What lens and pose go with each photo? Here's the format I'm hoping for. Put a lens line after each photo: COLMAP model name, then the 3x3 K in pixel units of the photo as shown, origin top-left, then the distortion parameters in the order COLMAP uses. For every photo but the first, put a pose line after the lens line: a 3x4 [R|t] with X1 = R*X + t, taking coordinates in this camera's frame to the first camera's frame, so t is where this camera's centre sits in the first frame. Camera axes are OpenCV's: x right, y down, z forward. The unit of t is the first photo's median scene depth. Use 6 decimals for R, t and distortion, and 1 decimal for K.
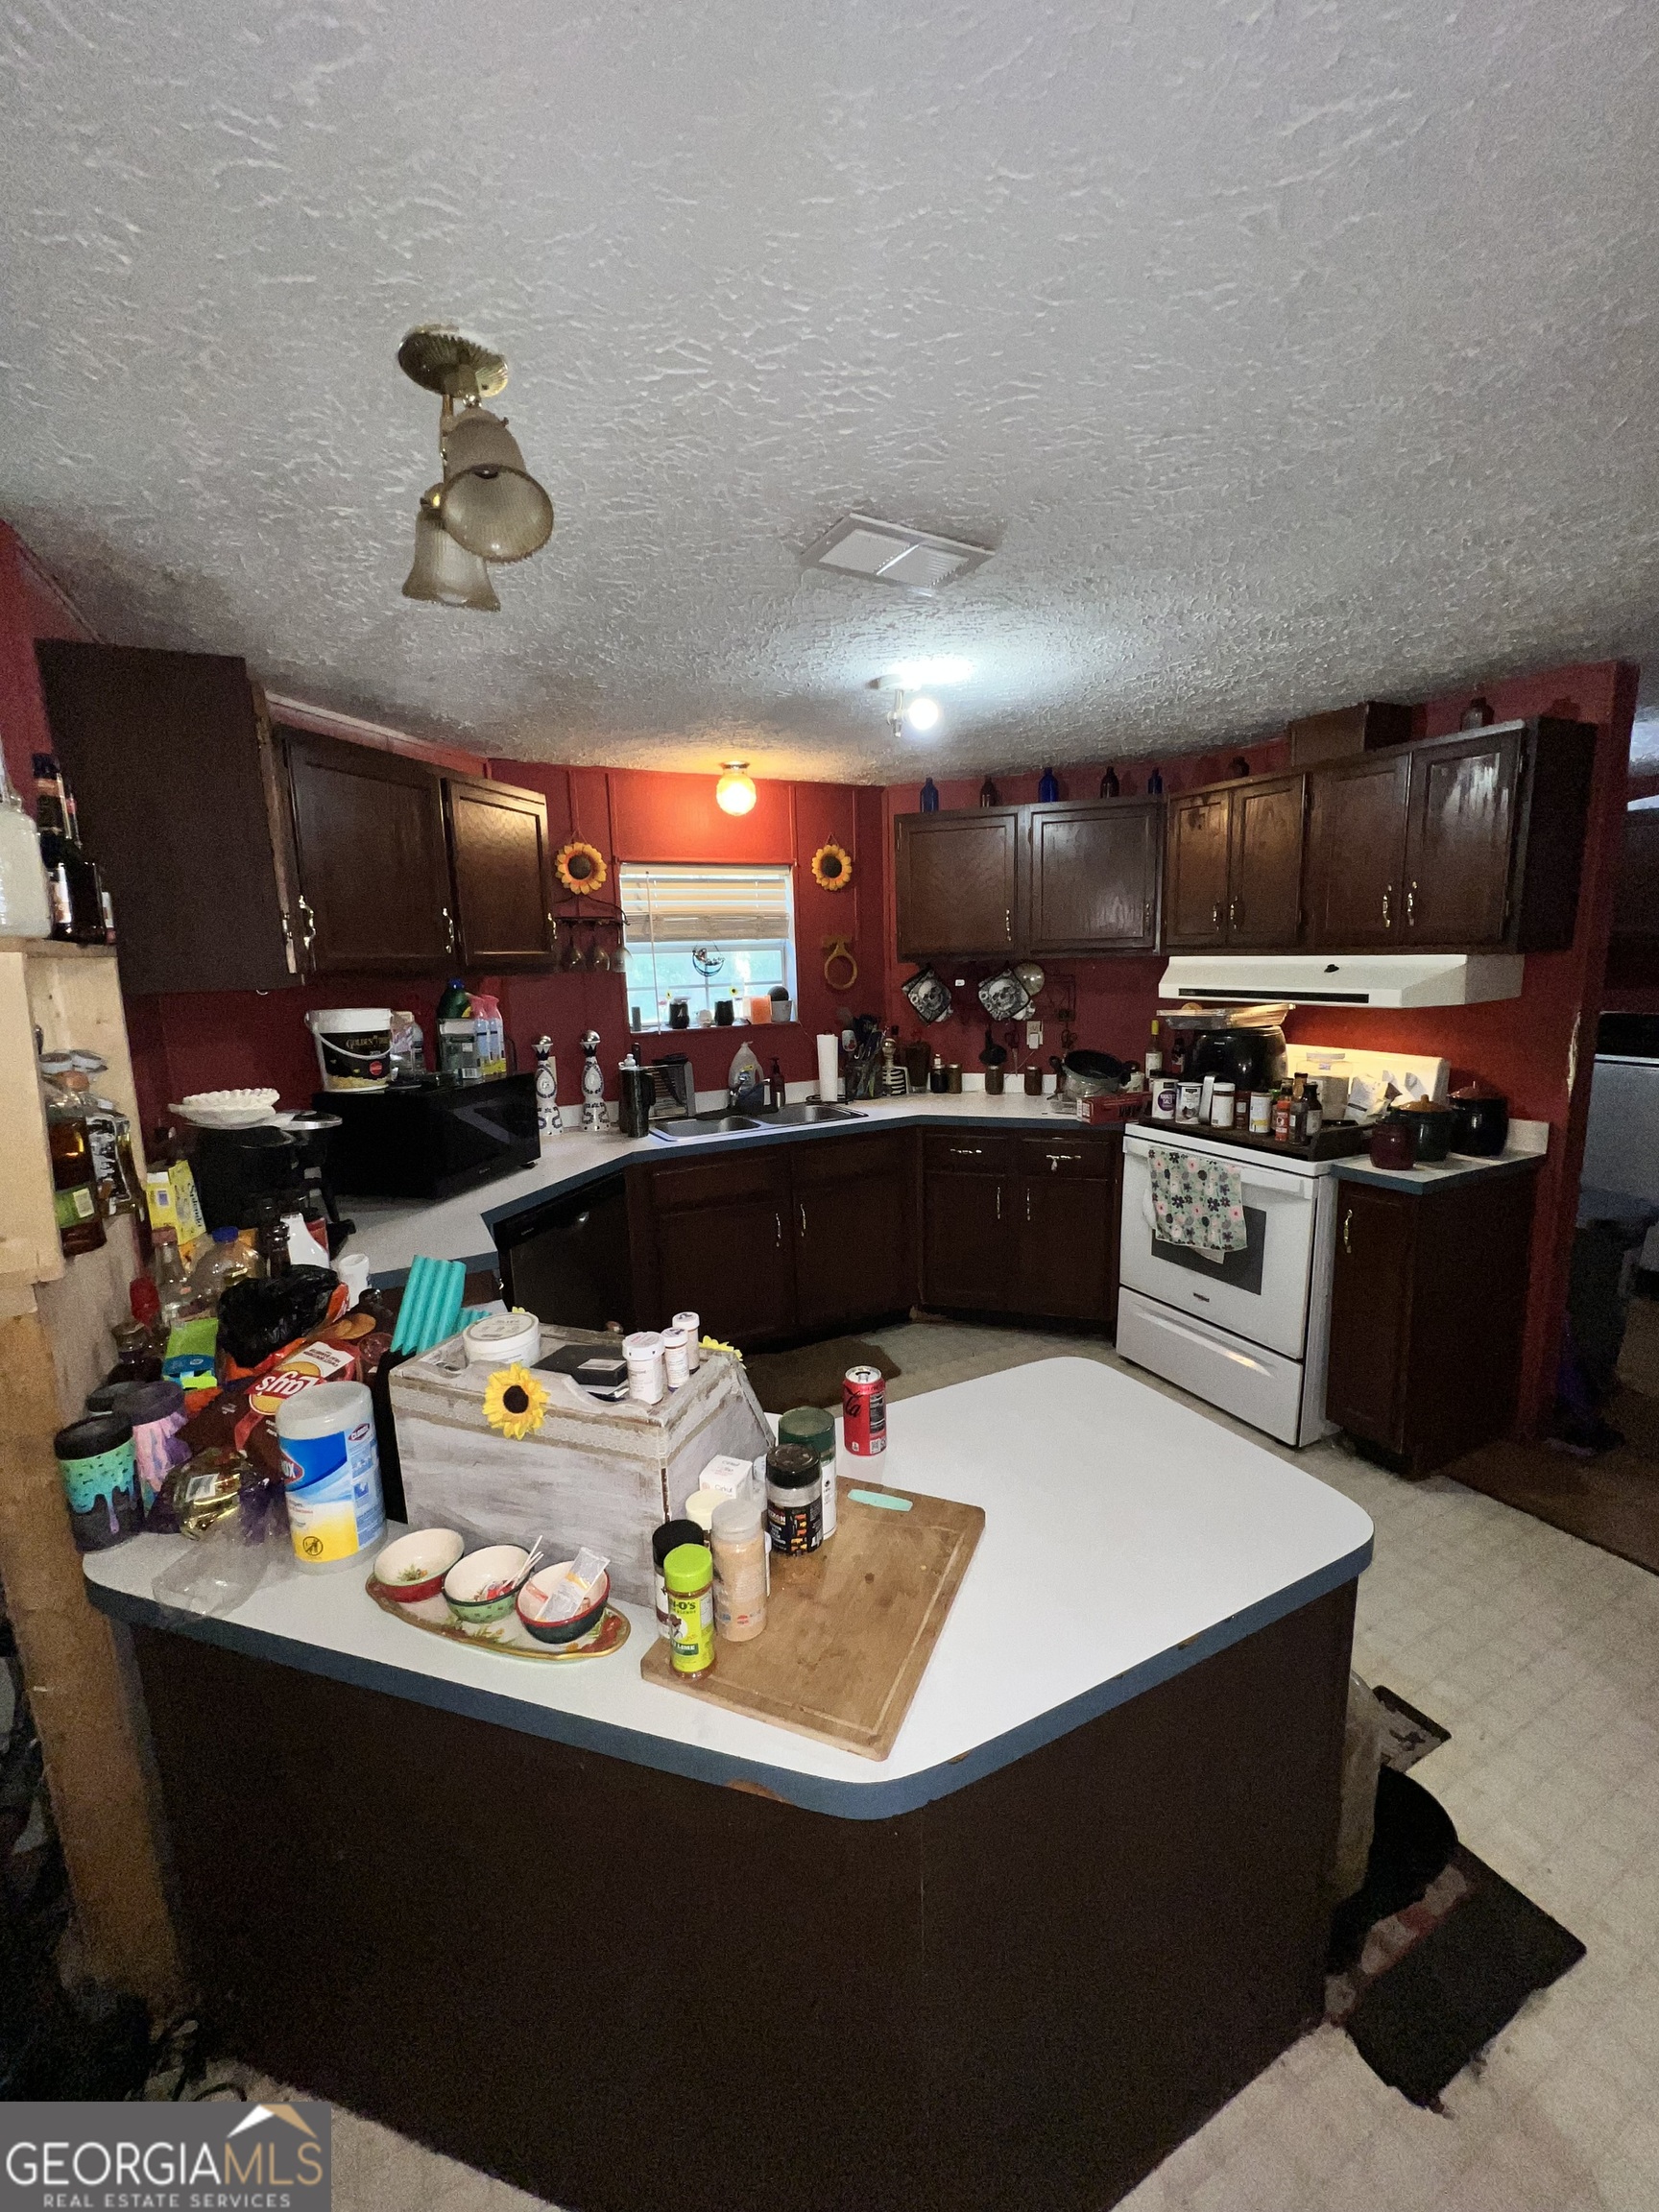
lens RADIAL K [[891.4, 0, 825.5], [0, 891.4, 1105.3], [0, 0, 1]] dist [-0.006660, 0.000859]
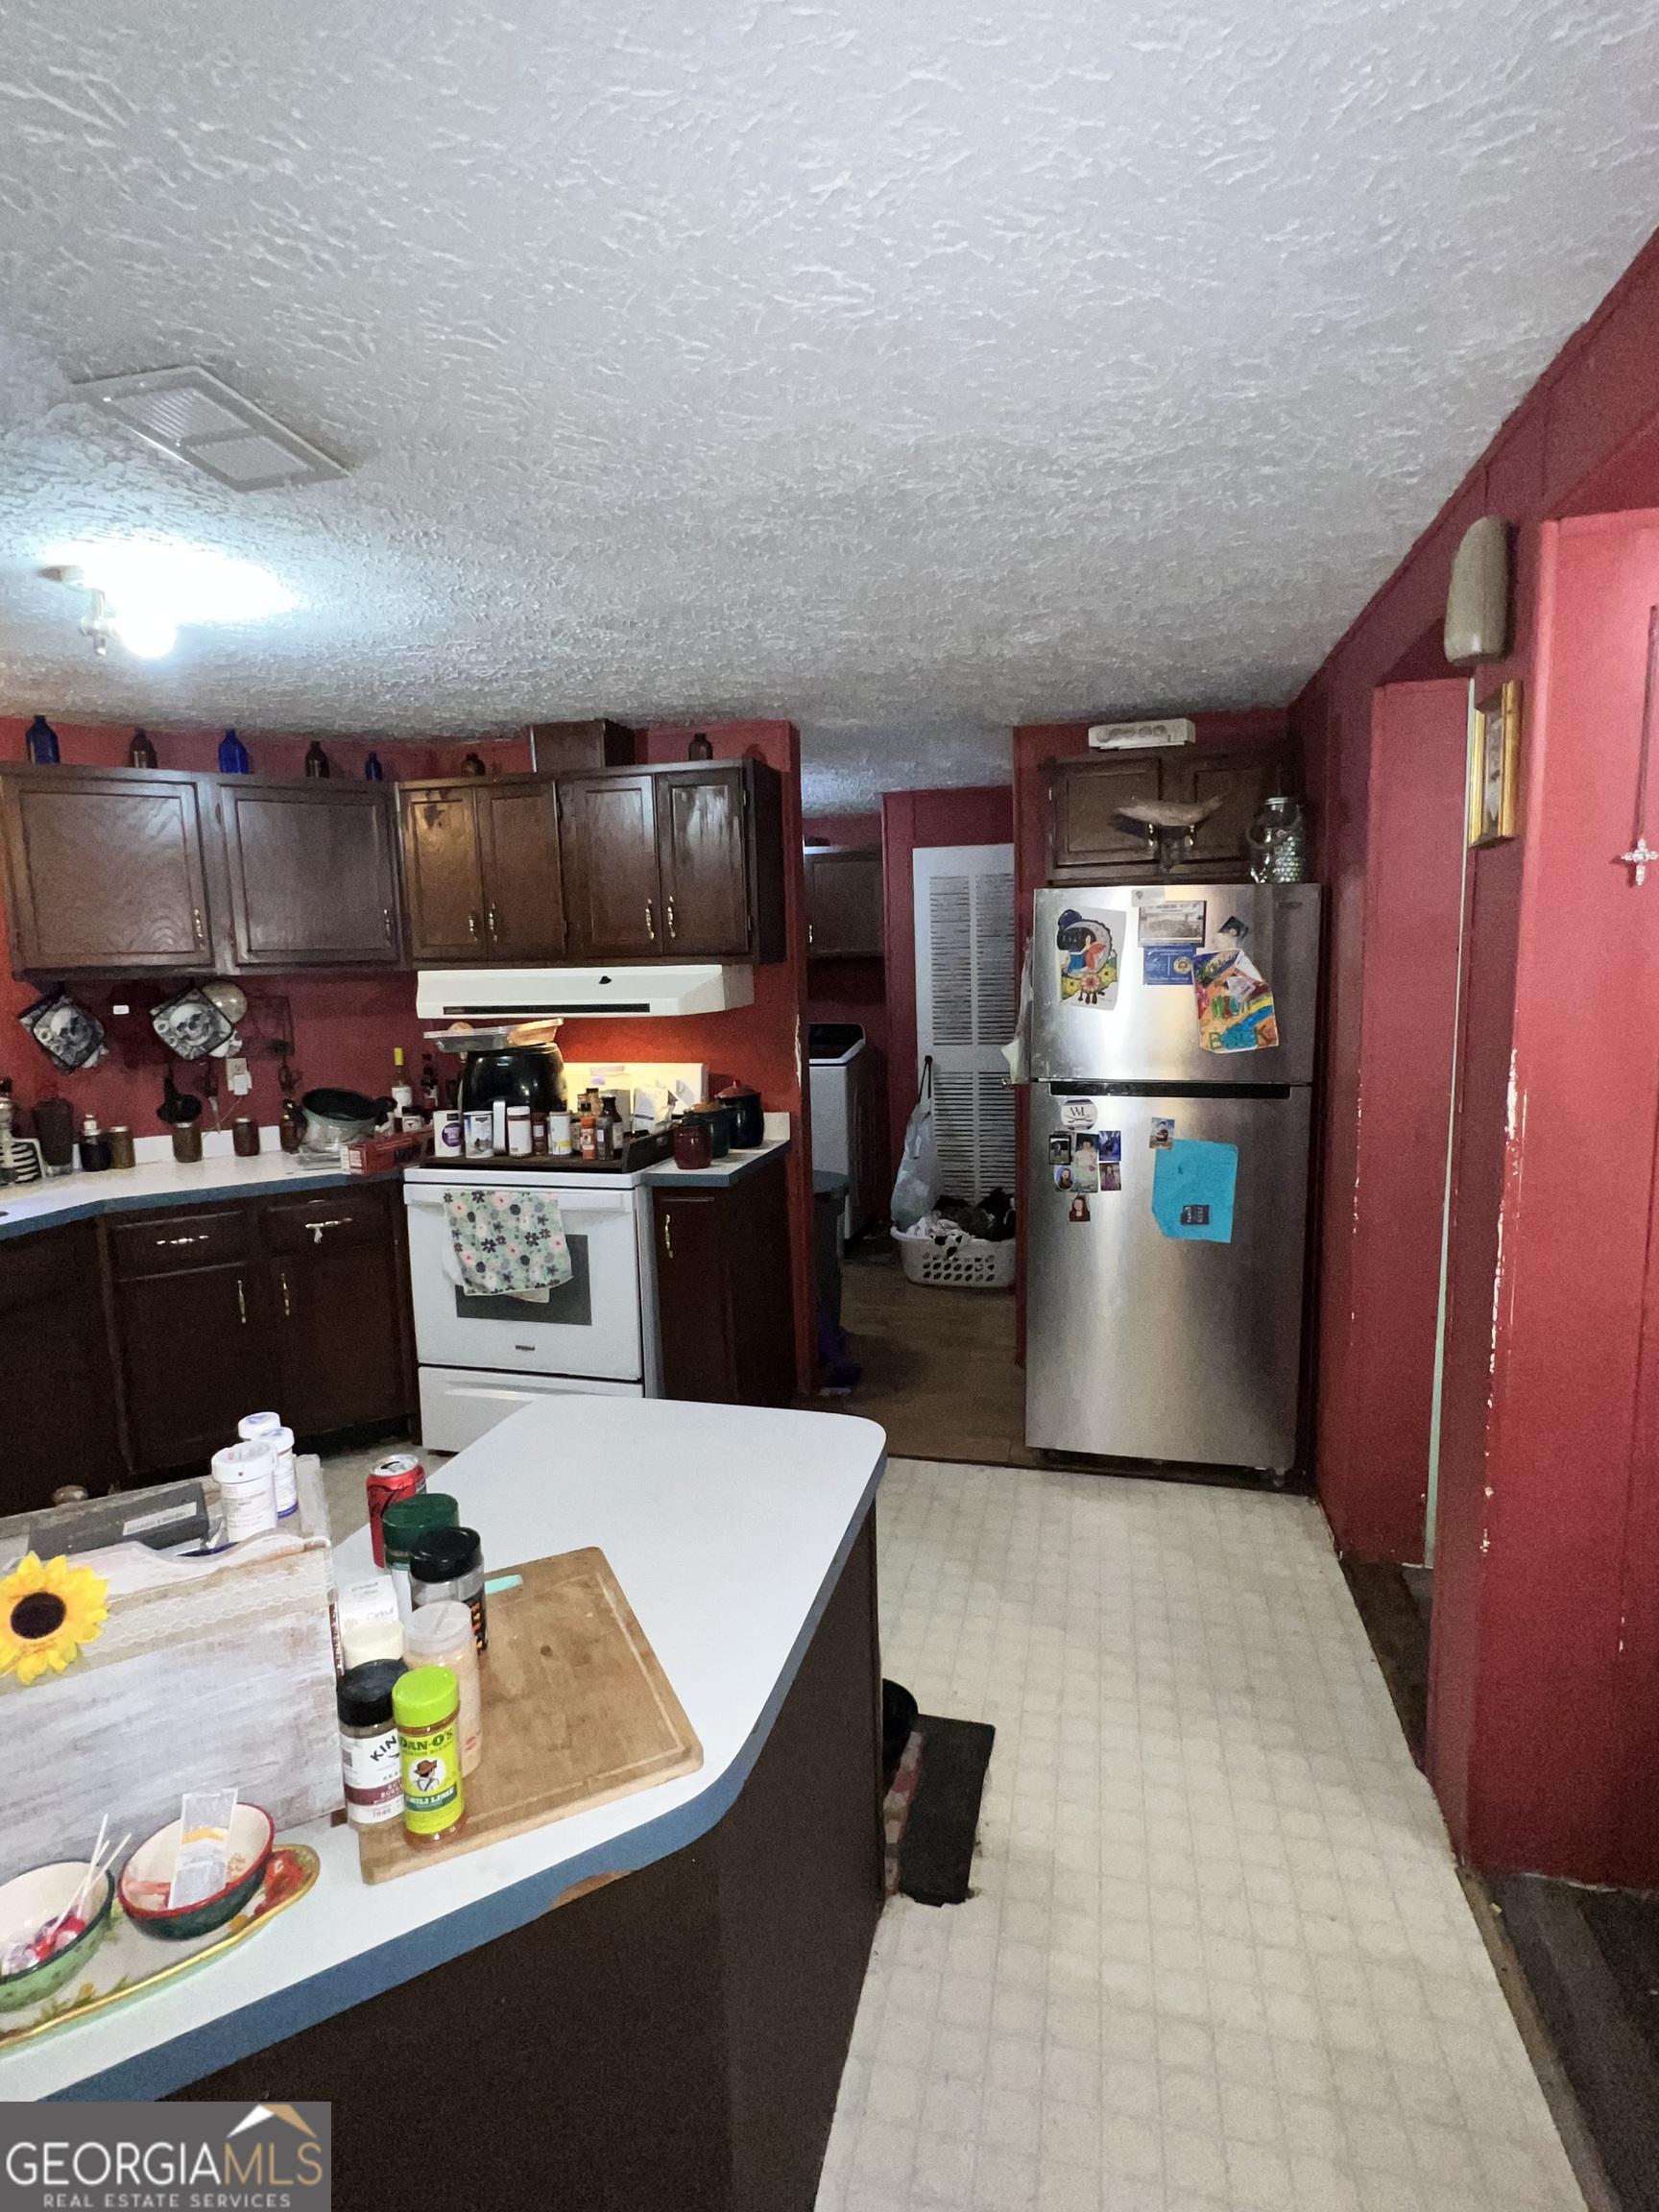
lens RADIAL K [[1101.5, 0, 835.5], [0, 1101.5, 1106.2], [0, 0, 1]] dist [-0.006741, 0.000310]
pose [[0.656093, -0.087137, 0.749632, -0.194496], [0.132698, 0.991156, -0.000928, 0.019798], [-0.742922, 0.100083, 0.661854, 0.016950]]
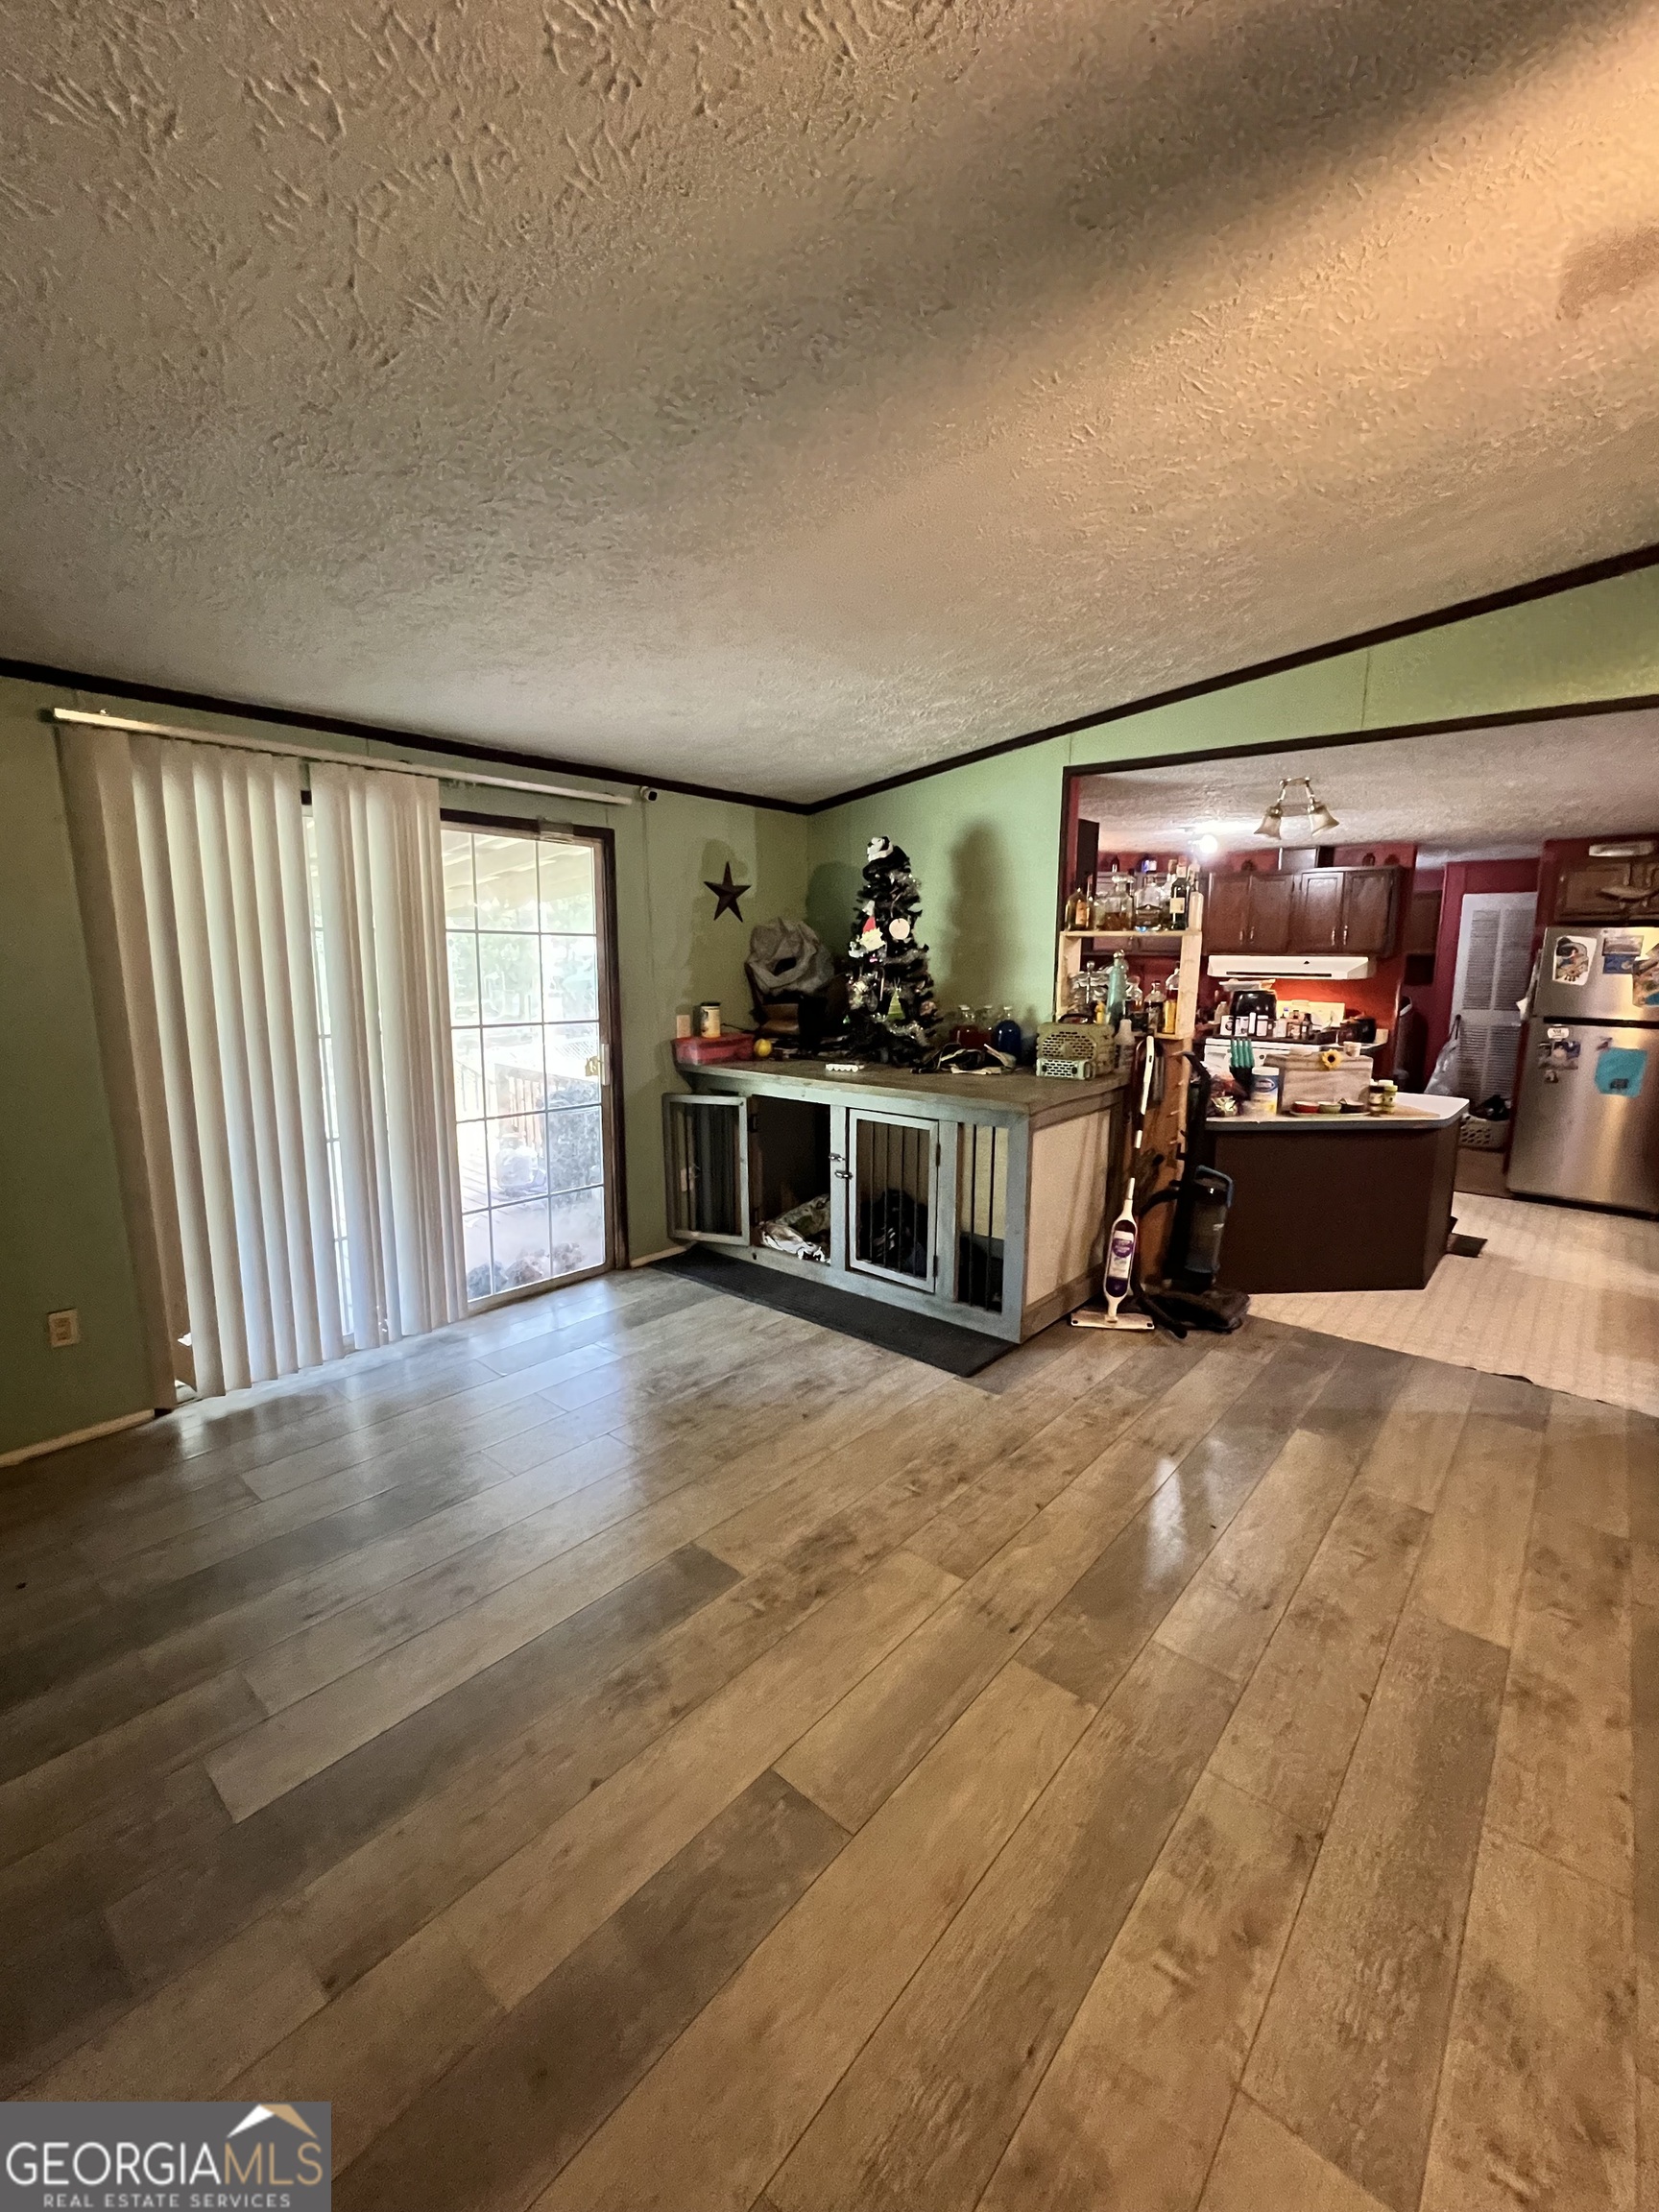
lens RADIAL K [[891.4, 0, 846.6], [0, 891.4, 1106.2], [0, 0, 1]] dist [-0.006660, 0.000859]
pose [[0.929861, -0.027621, 0.366872, -1.356947], [0.029609, 0.999562, 0.000209, 0.173675], [-0.366717, 0.010668, 0.930271, -0.659252]]
